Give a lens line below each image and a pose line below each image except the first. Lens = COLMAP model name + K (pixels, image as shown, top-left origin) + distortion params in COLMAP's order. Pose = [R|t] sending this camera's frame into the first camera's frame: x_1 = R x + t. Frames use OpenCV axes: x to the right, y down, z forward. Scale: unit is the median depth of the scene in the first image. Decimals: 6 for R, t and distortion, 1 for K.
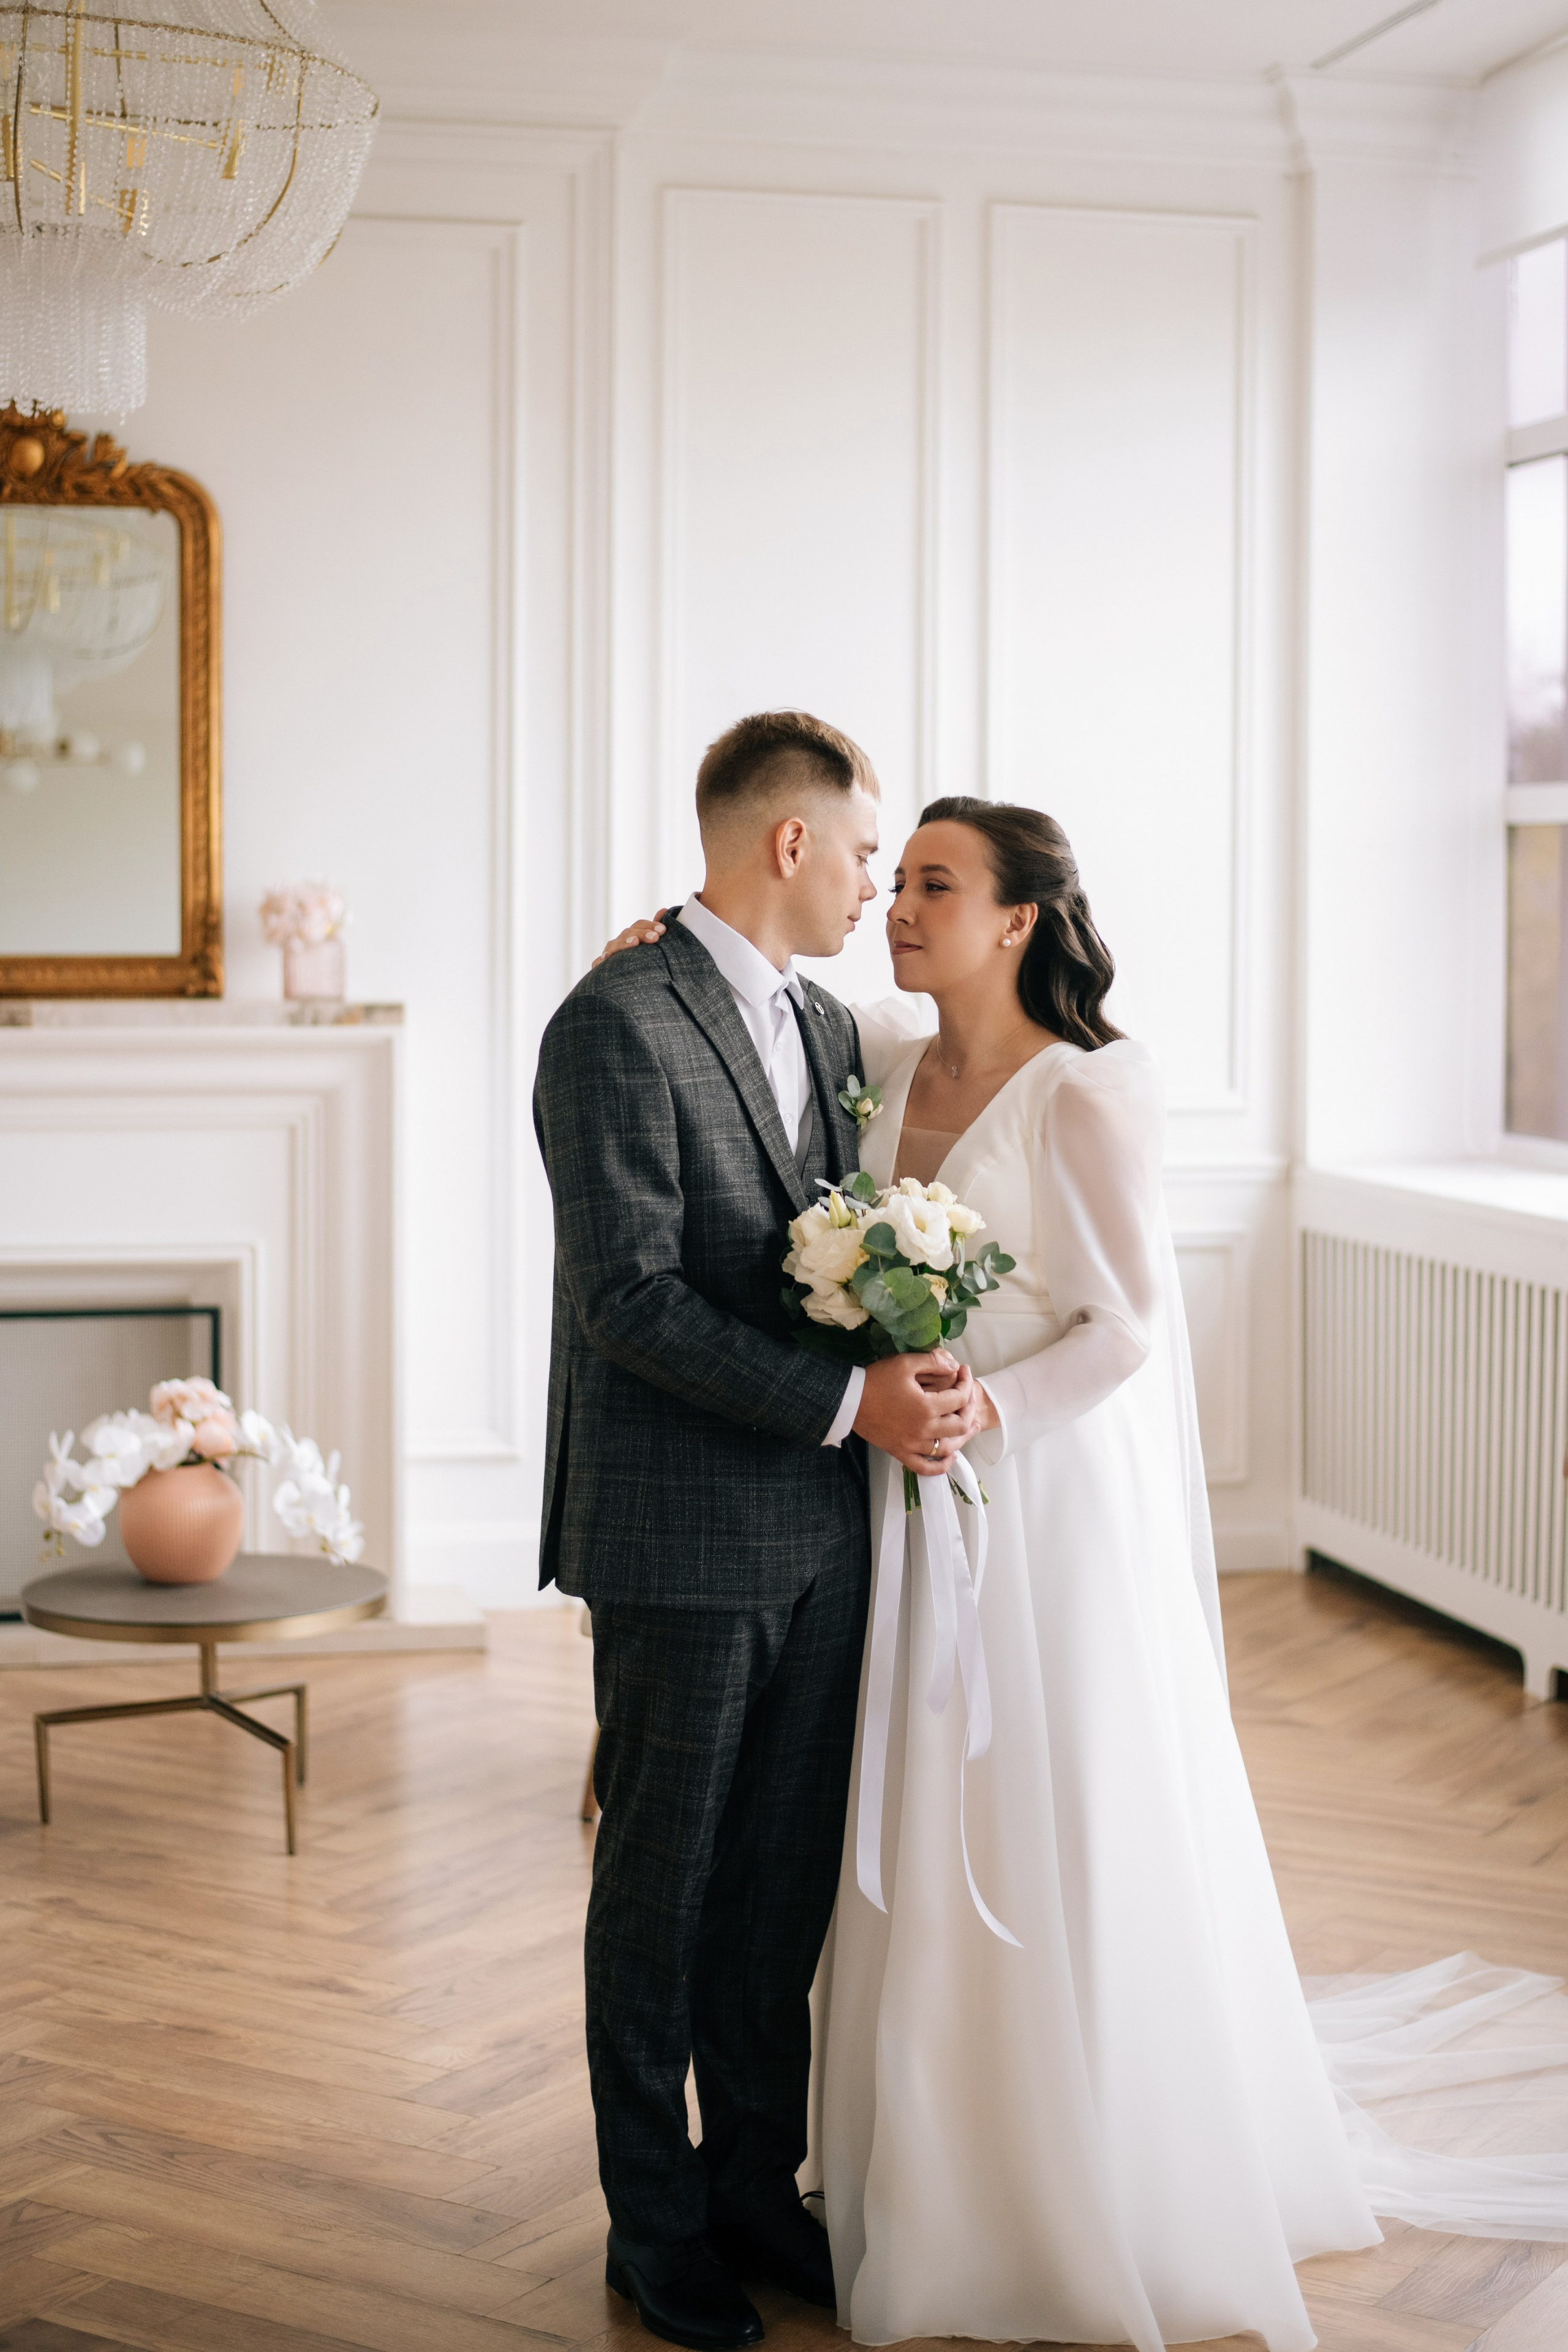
lens RADIAL K [[3796.6, 0, 784.0], [0, 3796.6, 1176.0], [0, 0, 1]] dist [-0.125255, -0.142978]
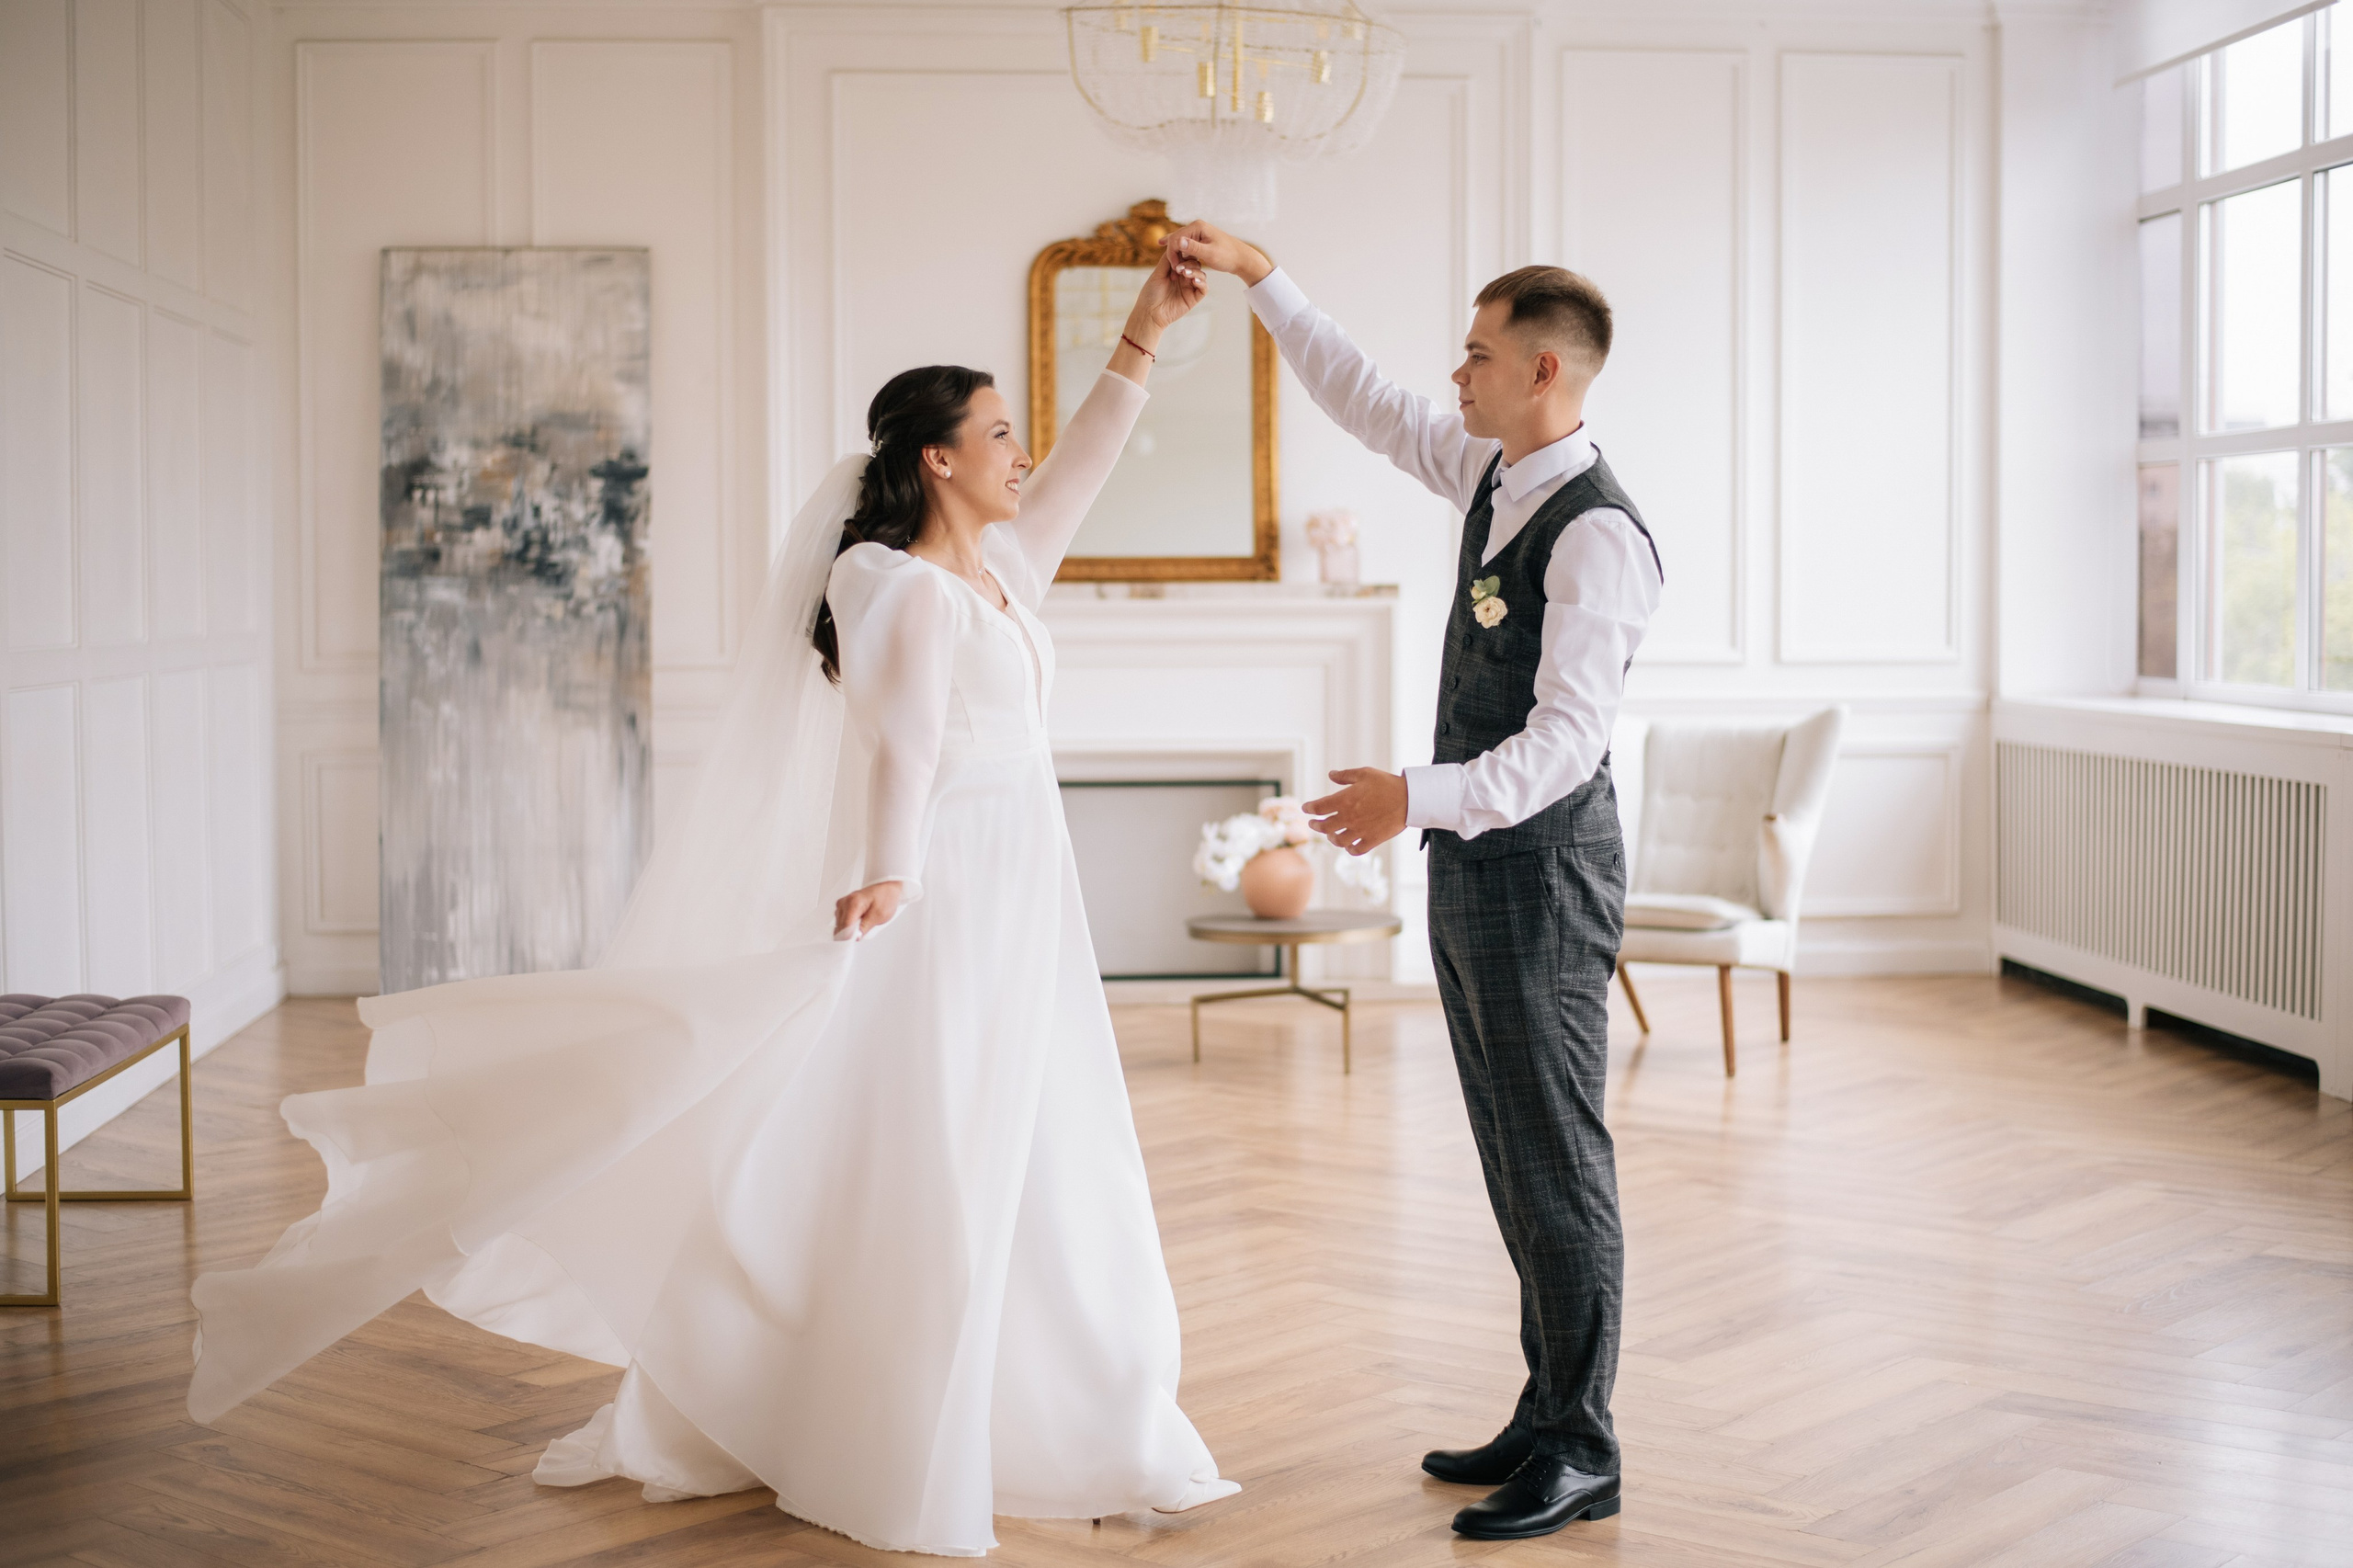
lens RADIAL K [[3306.6, 0, 1054.2], [0, 3306.6, 784.1], [0, 0, 1]] dist [-0.147711, -0.061382]
pose [[0.984044, 0.001665, -0.177918, 0.001435], [-0.003598, 0.999938, -0.010543, 0.050293], [0.177889, 0.011015, 0.983989, -0.351069]]
